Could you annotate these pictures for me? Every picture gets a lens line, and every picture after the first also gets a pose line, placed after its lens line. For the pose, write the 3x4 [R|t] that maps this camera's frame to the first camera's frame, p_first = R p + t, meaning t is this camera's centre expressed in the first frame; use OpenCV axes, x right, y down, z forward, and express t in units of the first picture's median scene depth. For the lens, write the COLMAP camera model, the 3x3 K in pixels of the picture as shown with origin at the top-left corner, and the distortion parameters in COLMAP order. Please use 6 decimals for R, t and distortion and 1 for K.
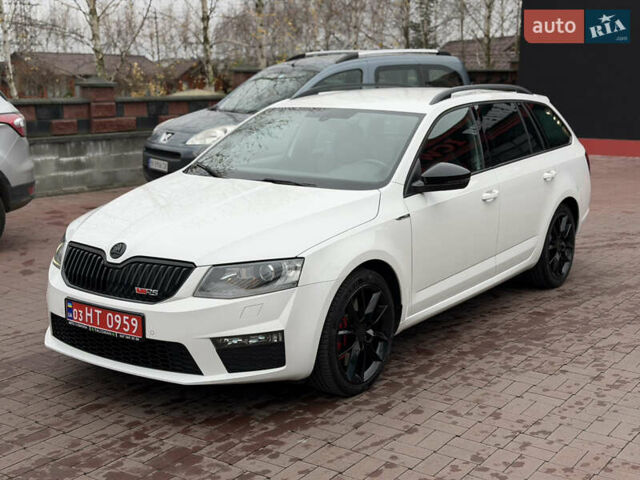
lens RADIAL K [[896.3, 0, 320.0], [0, 896.3, 240.0], [0, 0, 1]] dist [0.150640, -0.144002]
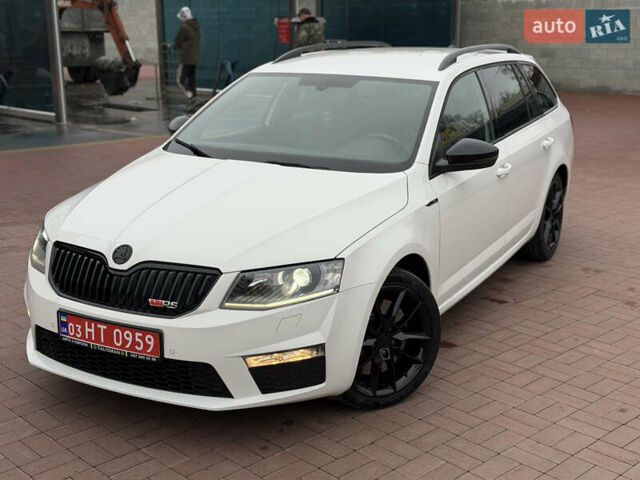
lens RADIAL K [[896.3, 0, 320.0], [0, 896.3, 240.0], [0, 0, 1]] dist [0.150640, -0.144002]
pose [[0.993100, -0.026312, 0.114280, -0.135369], [0.019234, 0.997853, 0.062609, -0.051464], [-0.115682, -0.059979, 0.991474, 0.135312]]
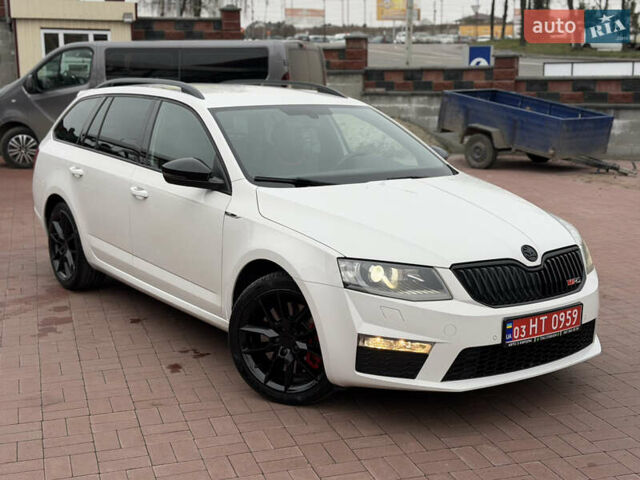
lens RADIAL K [[896.3, 0, 320.0], [0, 896.3, 240.0], [0, 0, 1]] dist [0.150640, -0.144002]
pose [[0.299510, -0.174028, 0.938087, -1.189722], [0.170755, 0.977127, 0.126752, -0.162016], [-0.938689, 0.122220, 0.322375, 0.895242]]
